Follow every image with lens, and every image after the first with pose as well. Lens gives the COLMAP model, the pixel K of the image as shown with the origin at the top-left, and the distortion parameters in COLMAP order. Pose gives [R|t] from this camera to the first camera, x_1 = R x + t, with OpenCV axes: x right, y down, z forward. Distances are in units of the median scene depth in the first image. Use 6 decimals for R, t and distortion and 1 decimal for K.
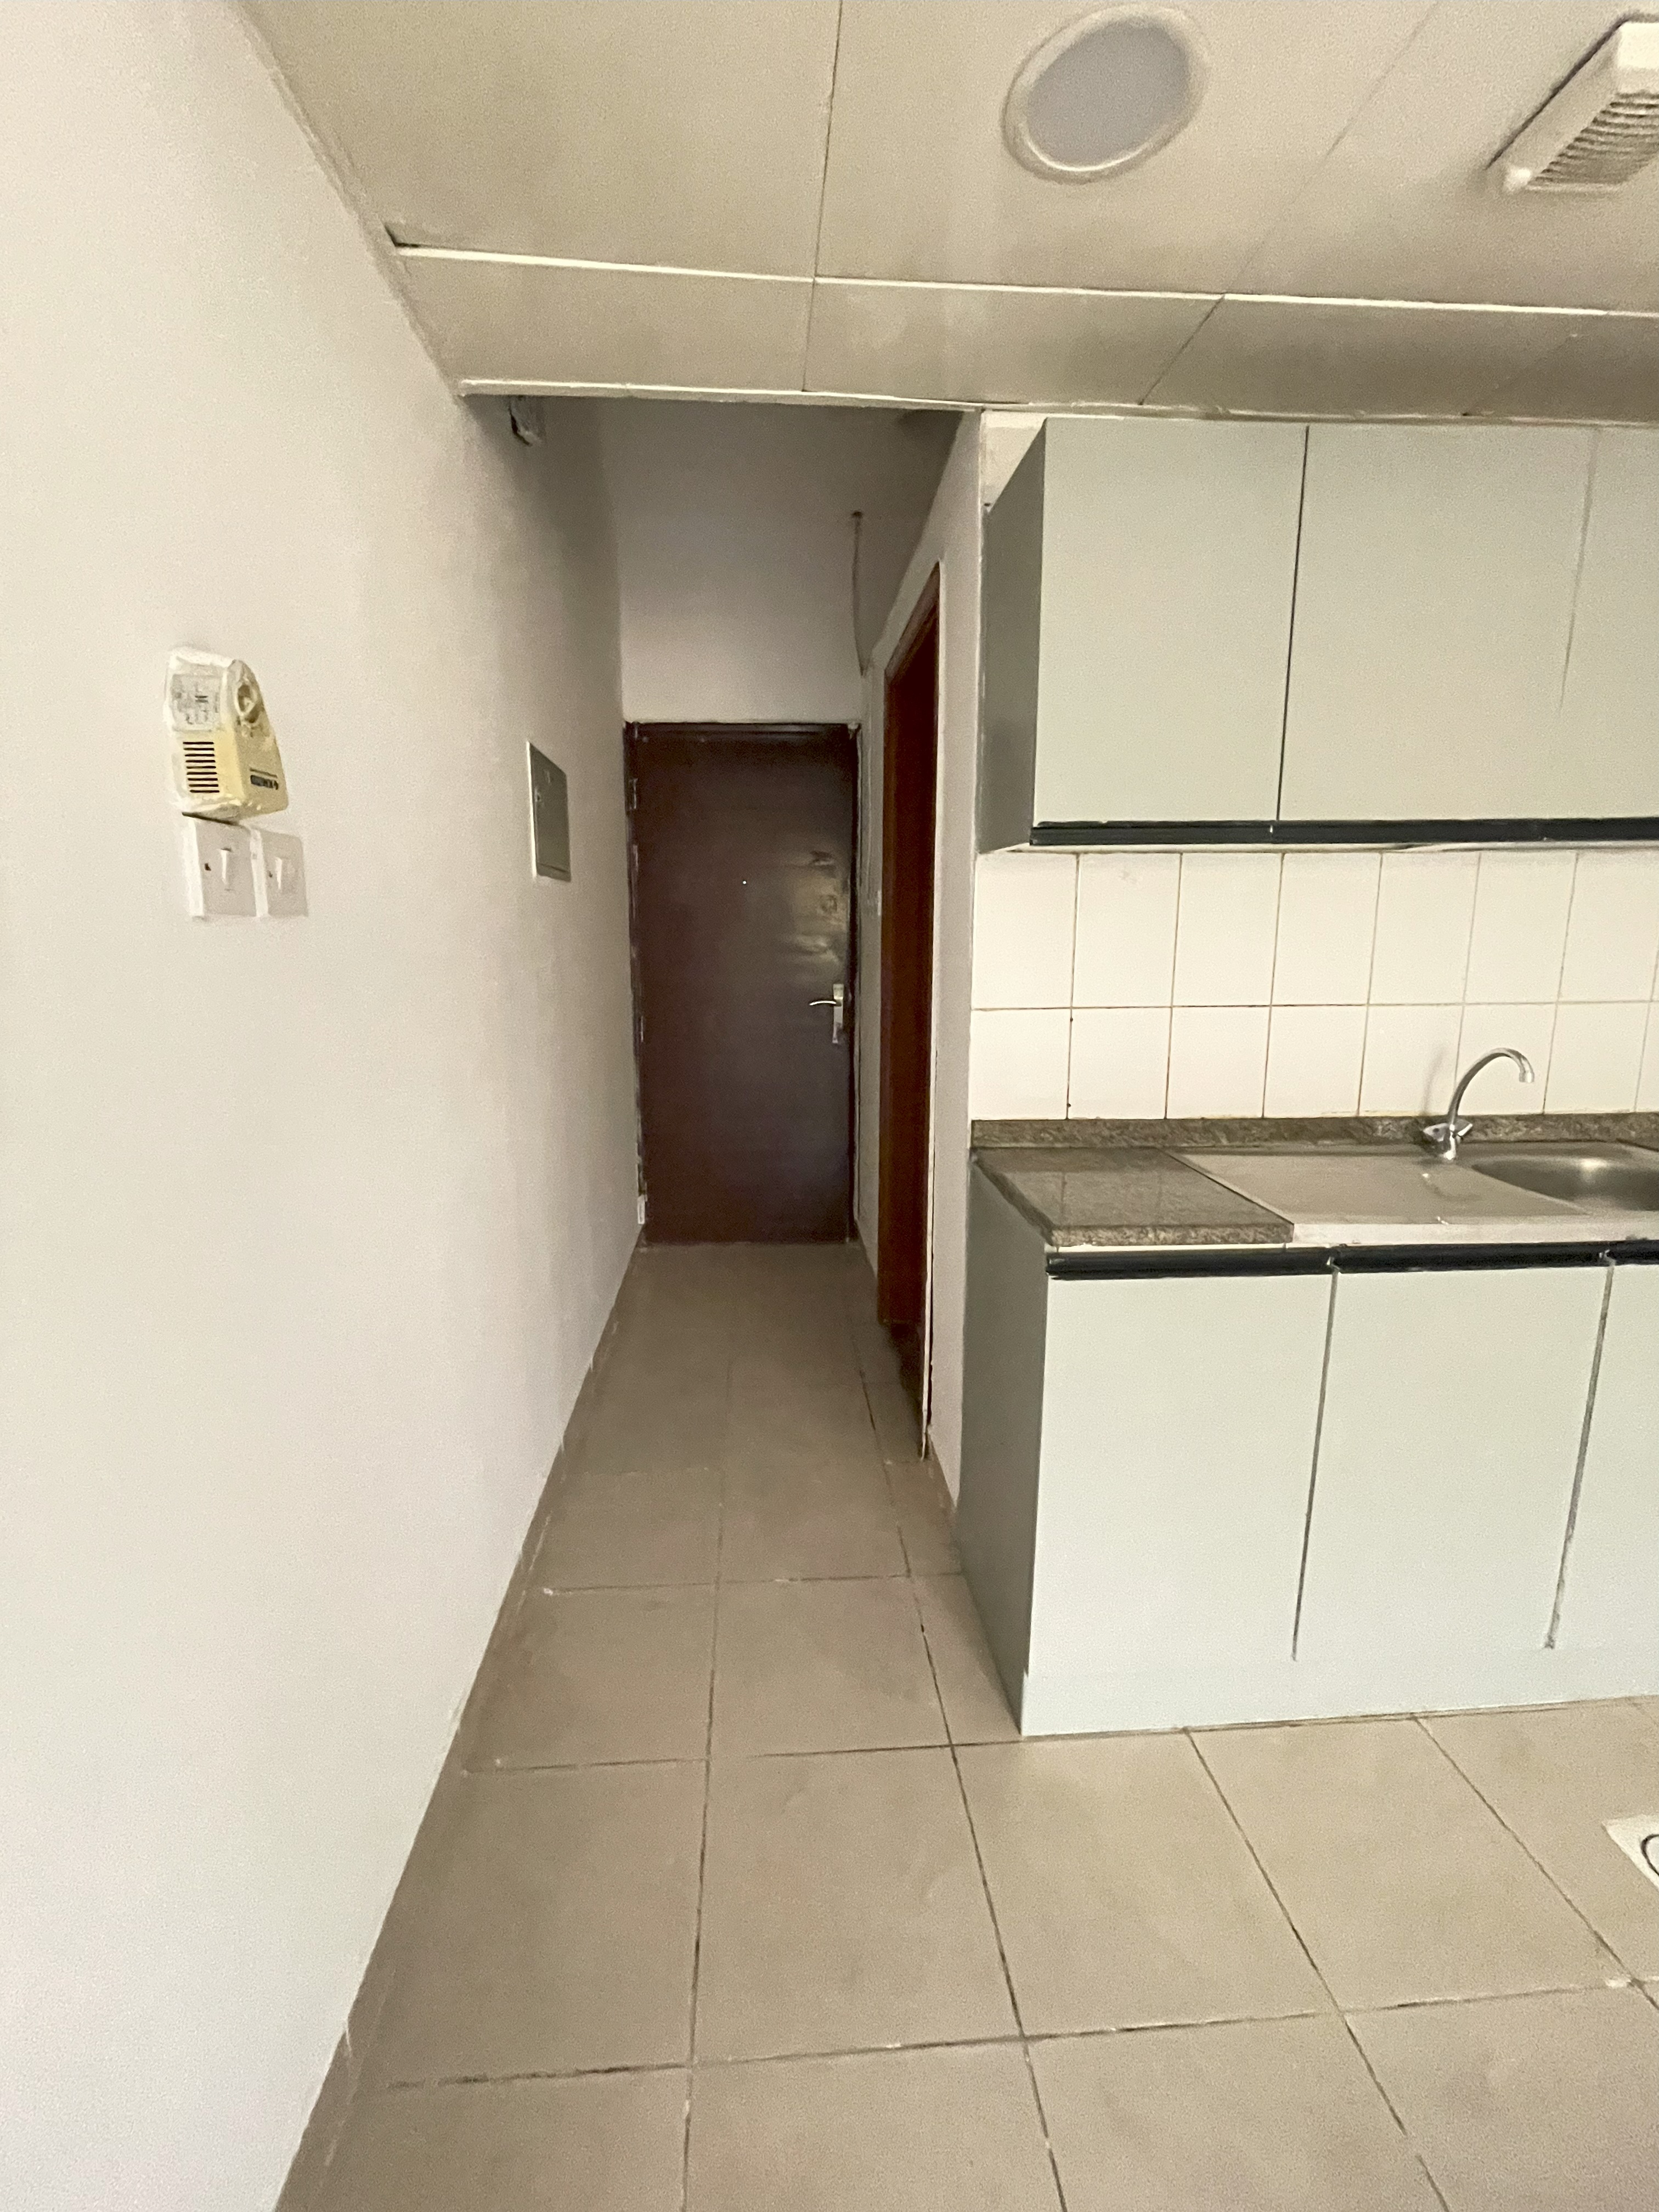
lens RADIAL K [[883.4, 0, 817.1], [0, 883.4, 1074.0], [0, 0, 1]] dist [-0.001526, -0.000277]
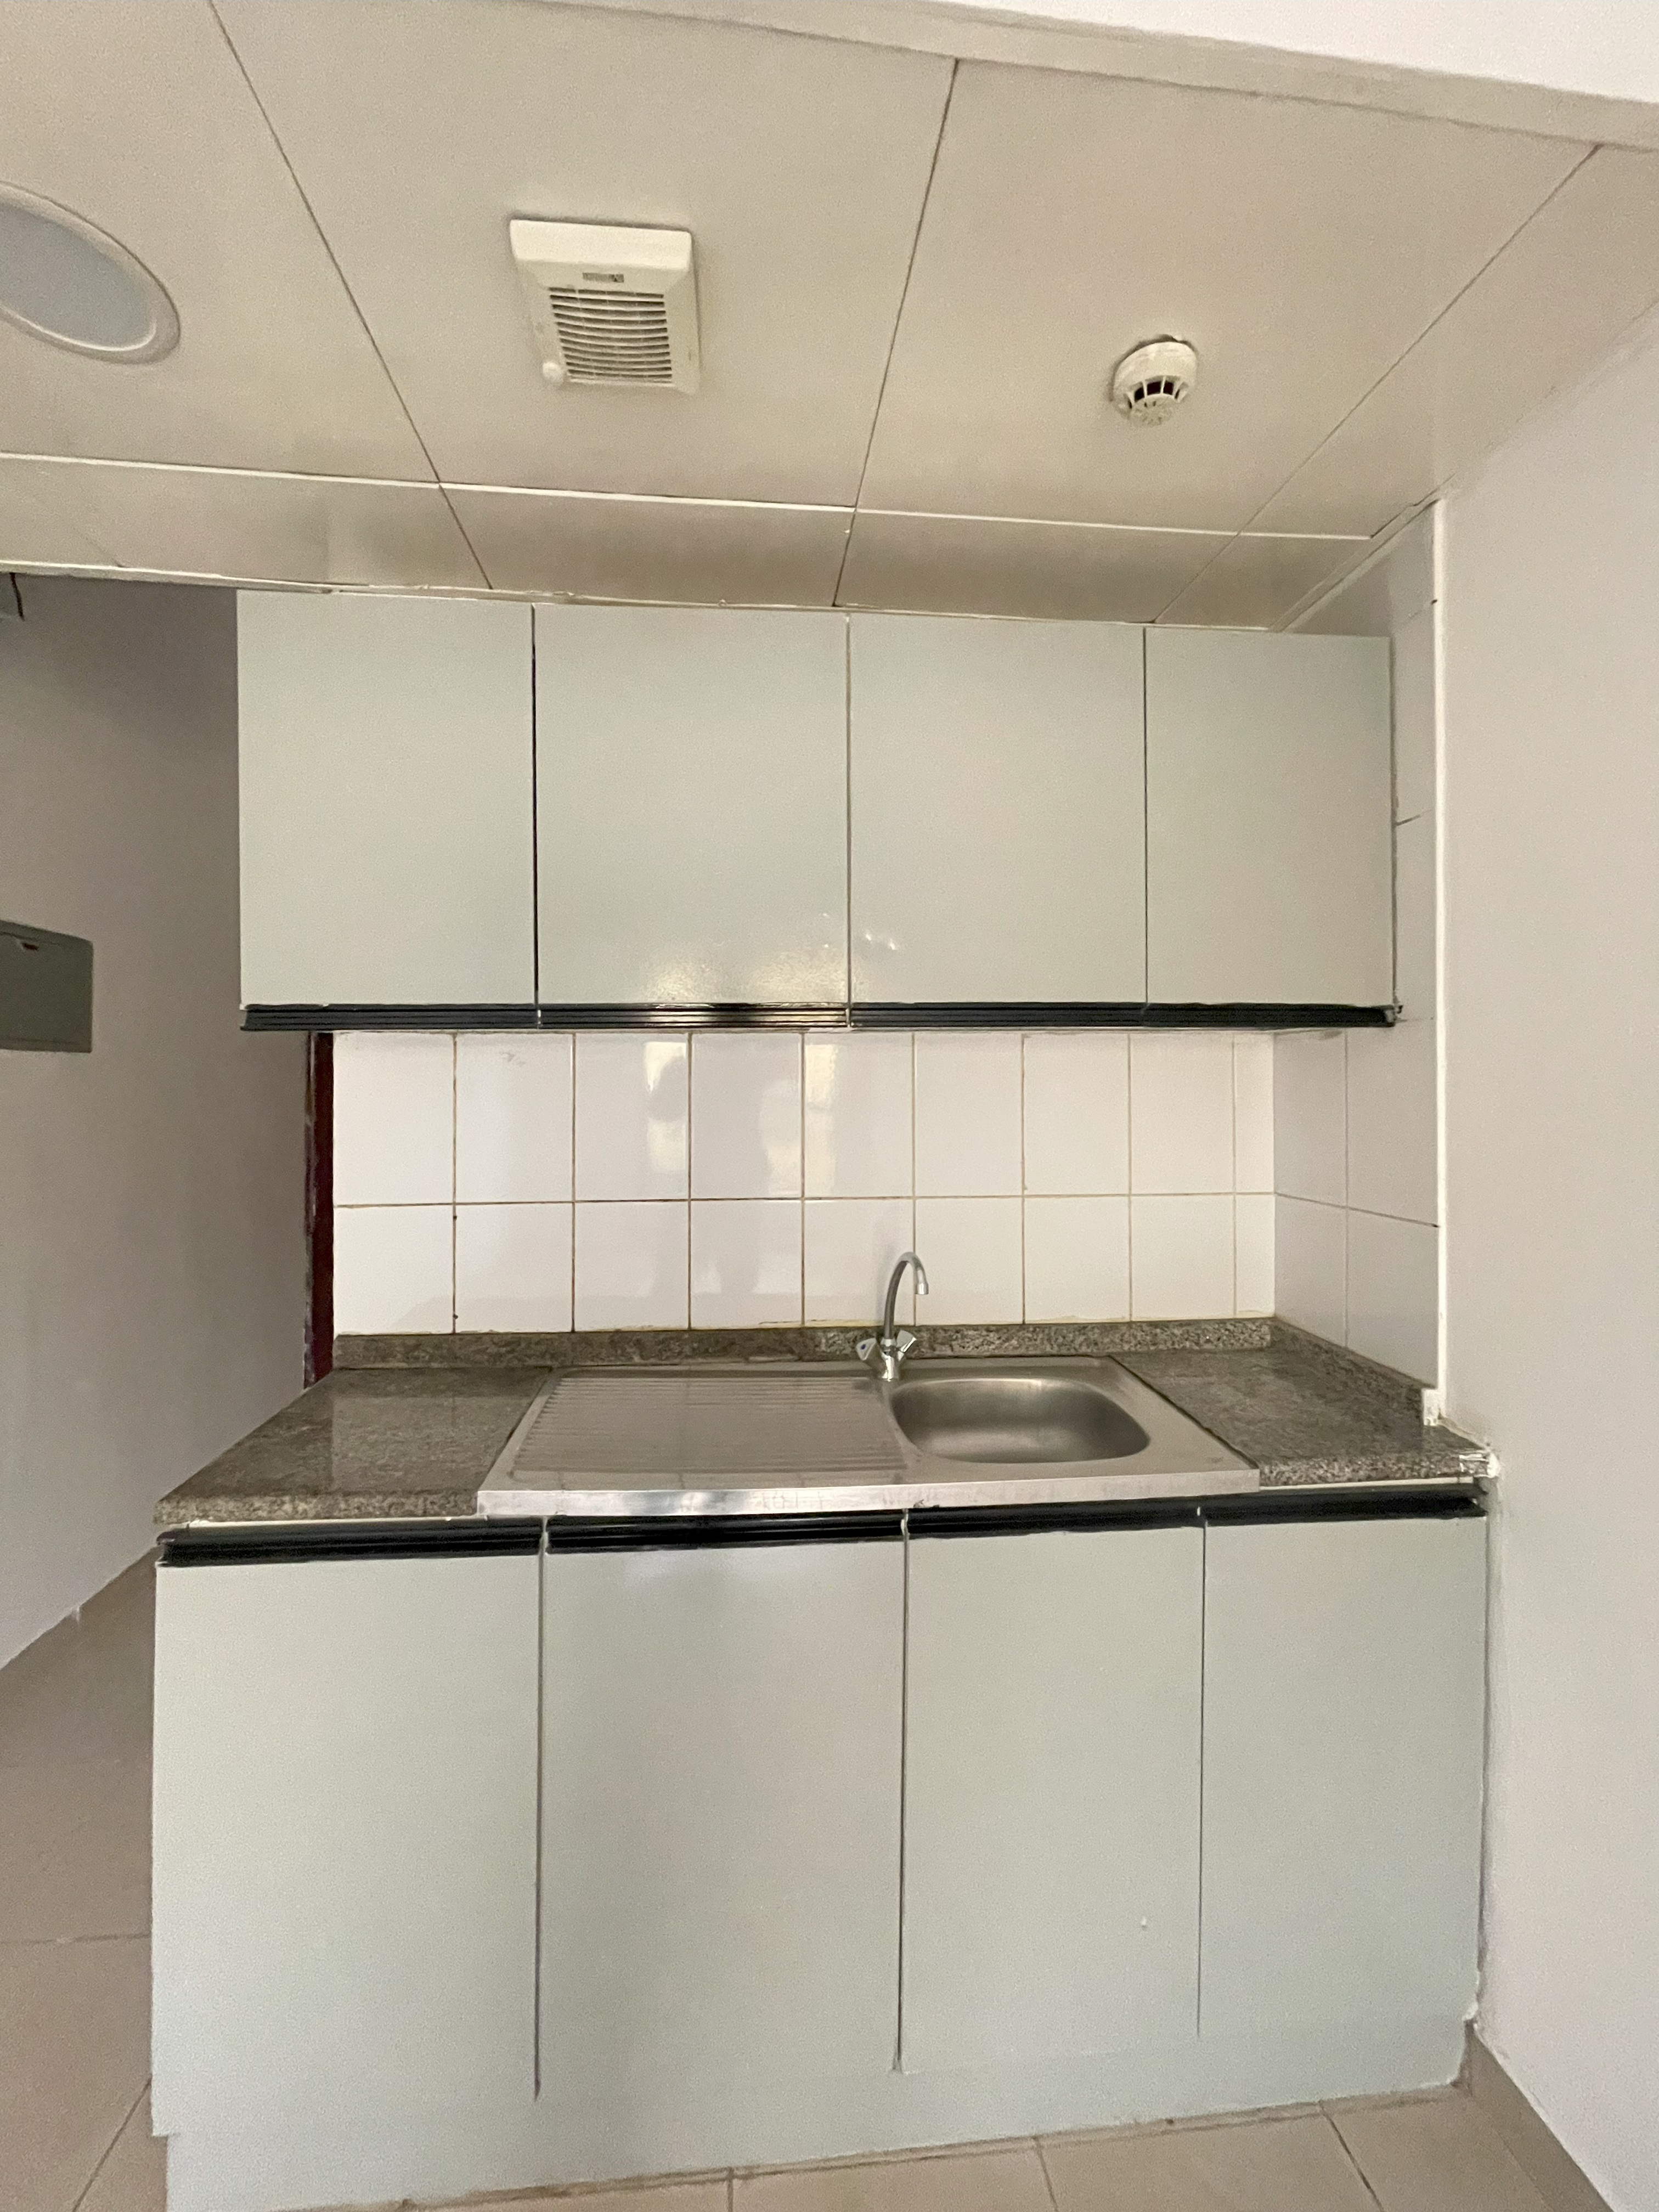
lens RADIAL K [[883.4, 0, 817.1], [0, 883.4, 1074.0], [0, 0, 1]] dist [-0.001526, -0.000277]
pose [[0.999994, -0.002269, 0.002563, 0.639909], [0.002675, 0.985131, -0.171785, -0.049157], [-0.002135, 0.171791, 0.985131, 0.104537]]
